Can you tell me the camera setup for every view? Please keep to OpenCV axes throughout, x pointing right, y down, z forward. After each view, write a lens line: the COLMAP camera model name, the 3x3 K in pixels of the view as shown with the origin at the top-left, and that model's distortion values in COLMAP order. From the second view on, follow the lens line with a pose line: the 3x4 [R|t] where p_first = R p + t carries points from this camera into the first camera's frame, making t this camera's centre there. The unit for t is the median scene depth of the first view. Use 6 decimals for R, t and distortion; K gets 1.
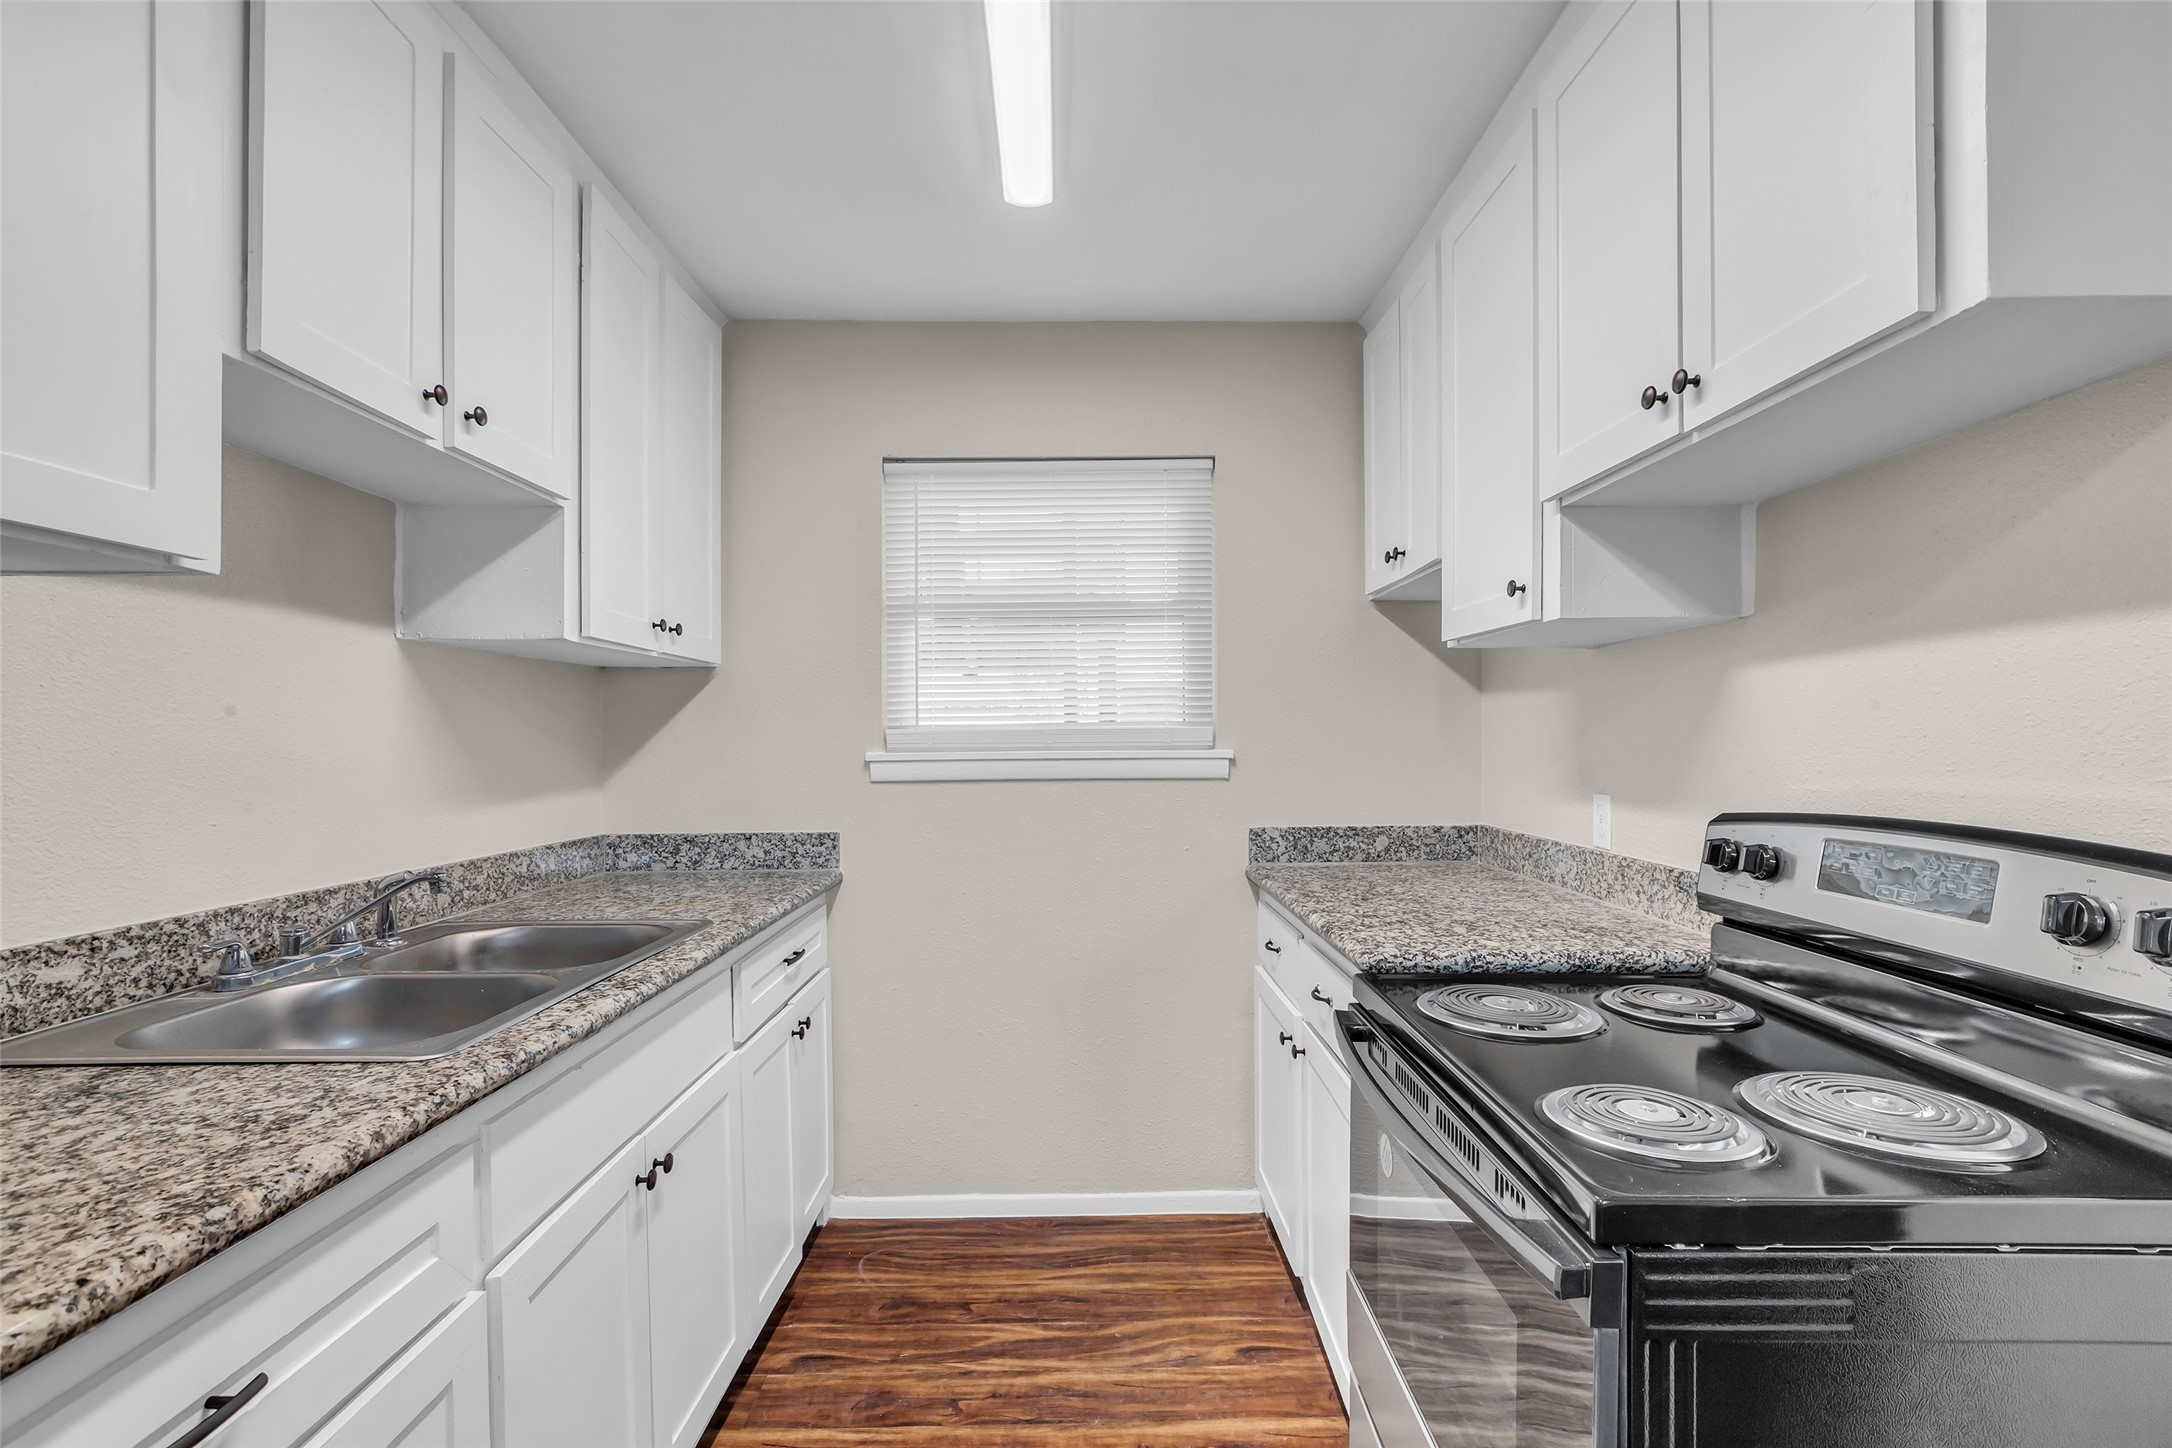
lens RADIAL K [[972.2, 0, 1093.6], [0, 972.2, 742.5], [0, 0, 1]] dist [0.003126, 0.001142]
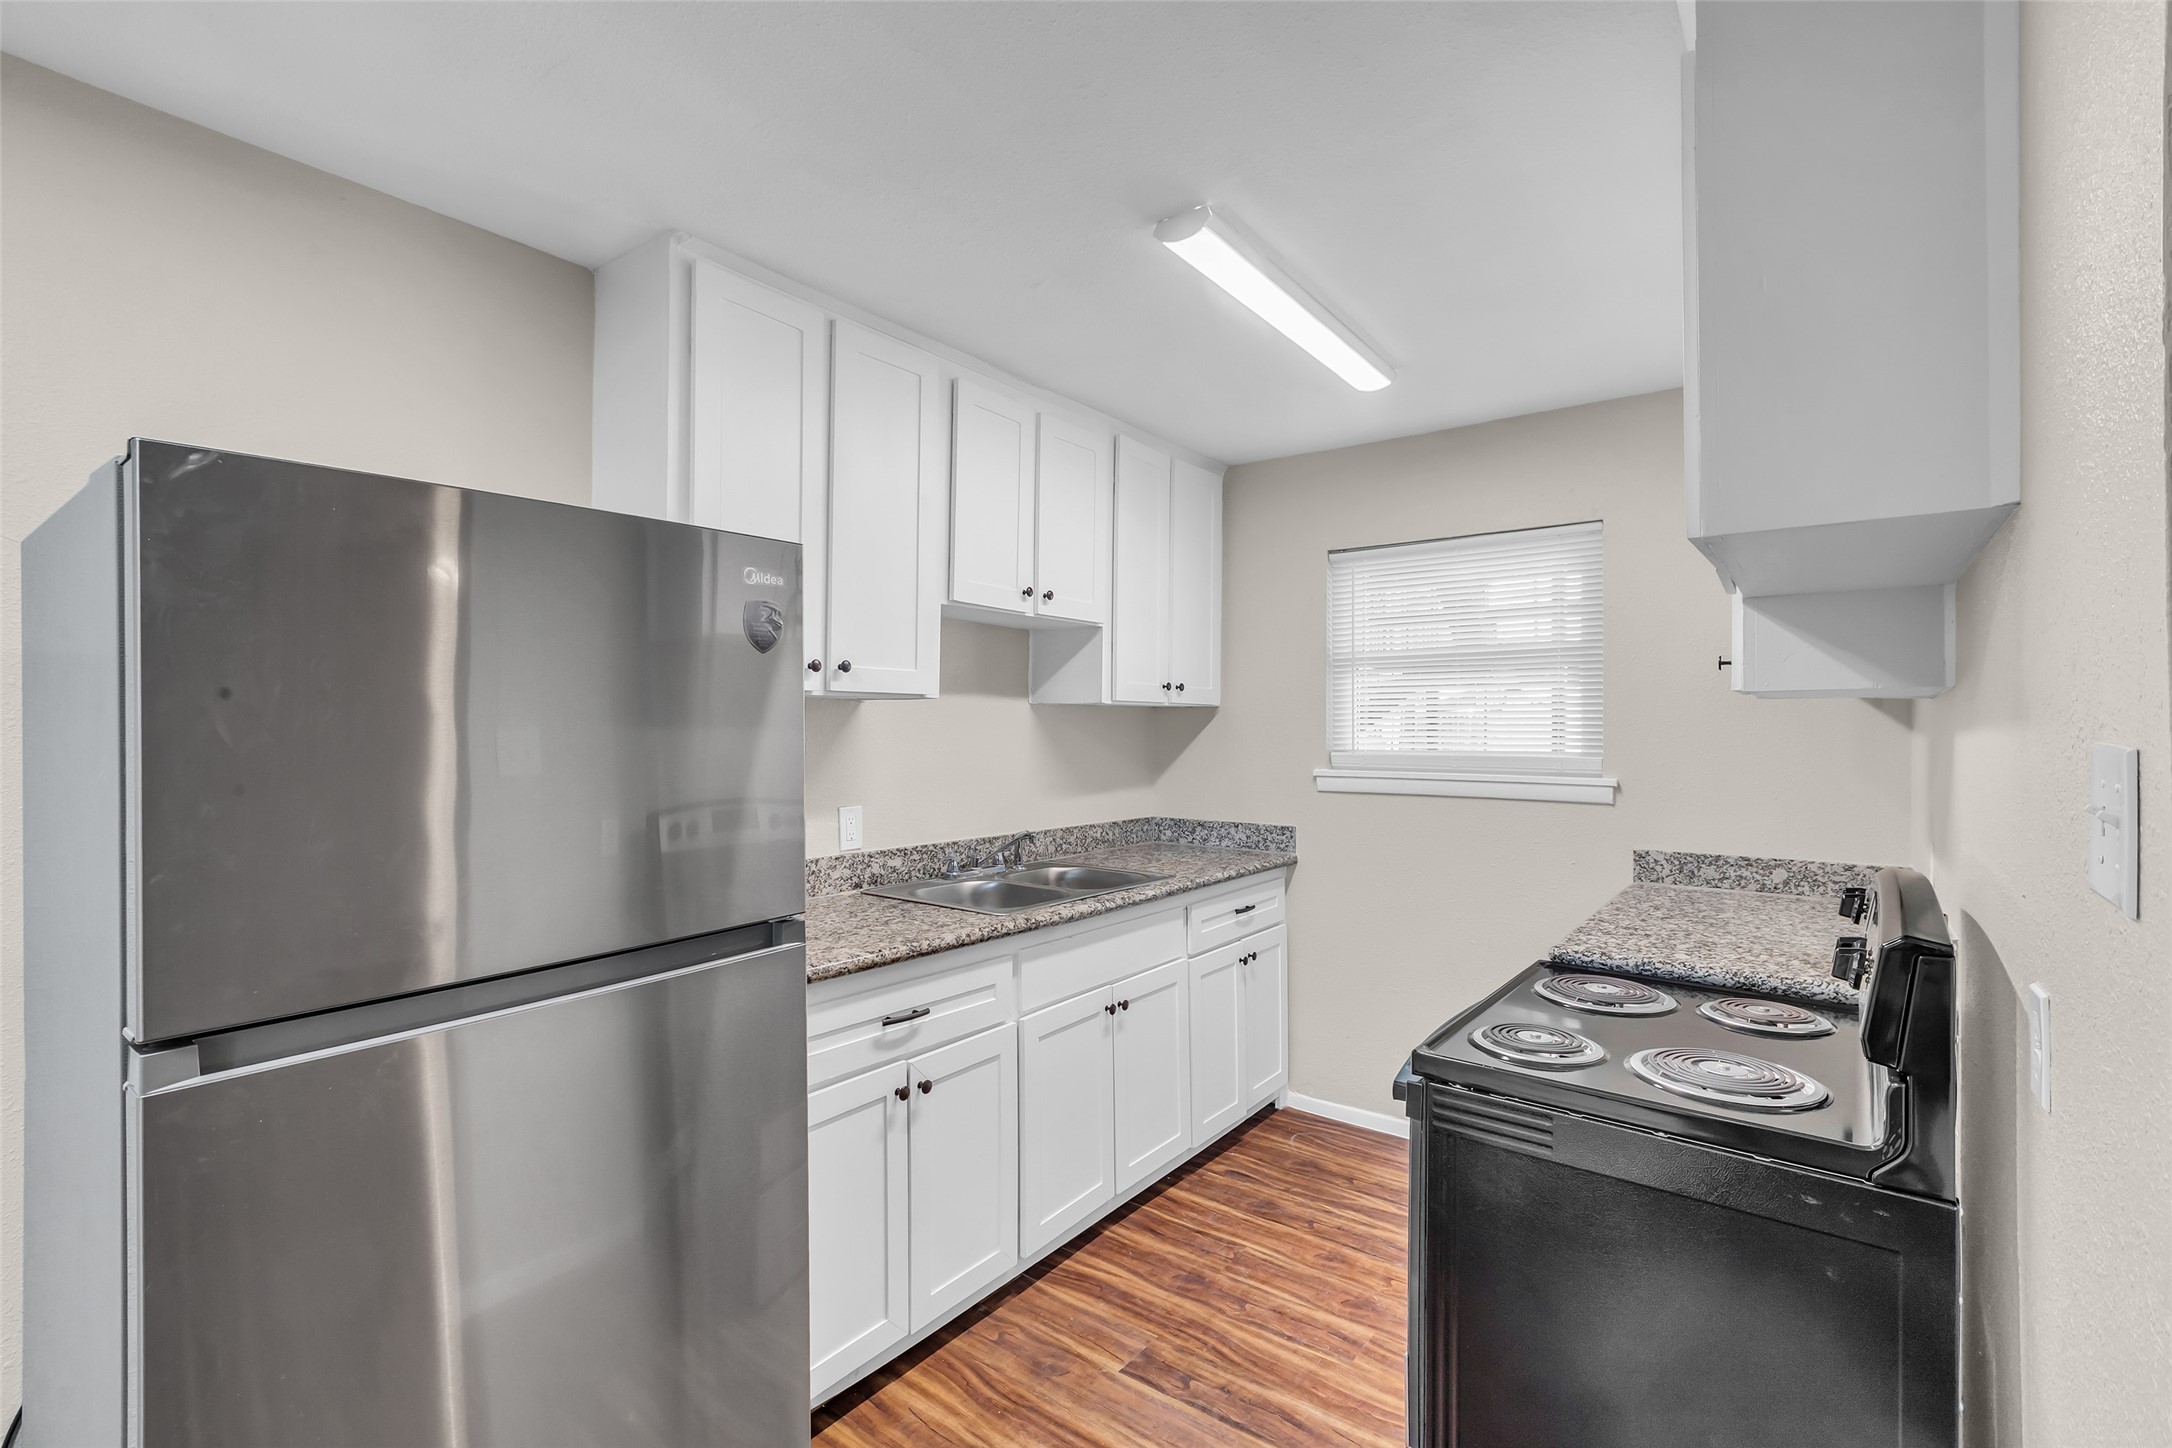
lens RADIAL K [[972.2, 0, 1081.9], [0, 972.2, 721.5], [0, 0, 1]] dist [0.003126, 0.001142]
pose [[0.783452, 0.005526, -0.621428, 0.511315], [-0.010575, 0.999934, -0.004440, -0.067397], [0.621362, 0.010051, 0.783459, -0.382306]]
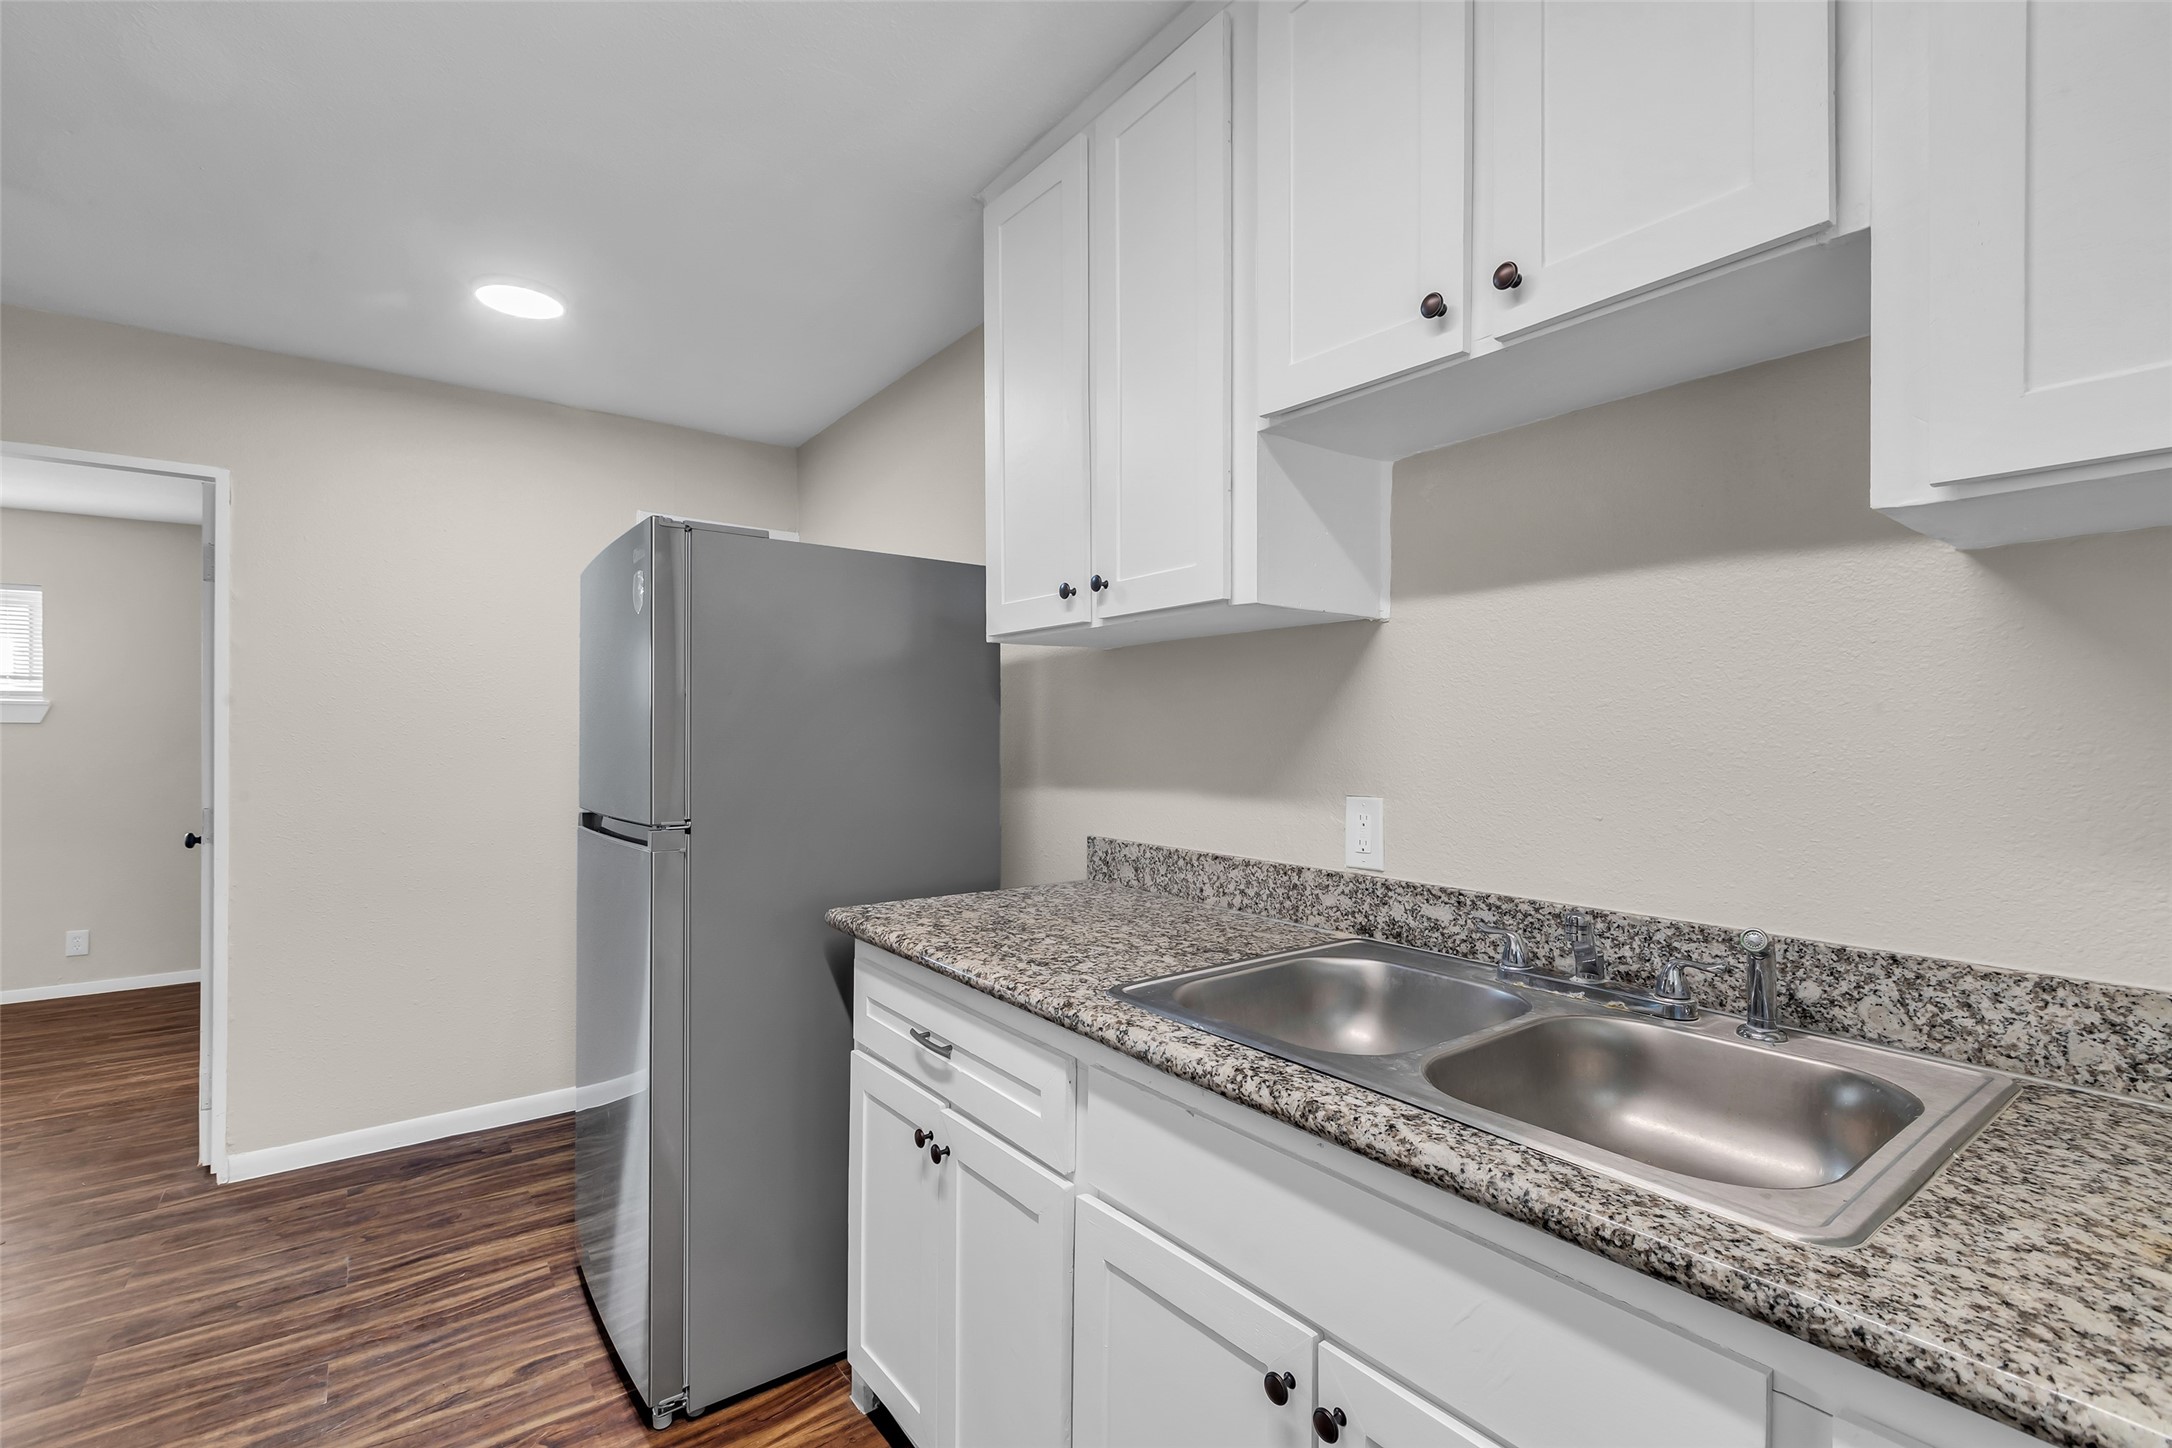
lens RADIAL K [[972.2, 0, 1079.0], [0, 972.2, 732.6], [0, 0, 1]] dist [0.003126, 0.001142]
pose [[-0.812520, 0.008436, -0.582873, 0.036025], [0.004590, 0.999957, 0.008073, -0.006515], [0.582916, 0.003883, -0.812523, 1.178666]]
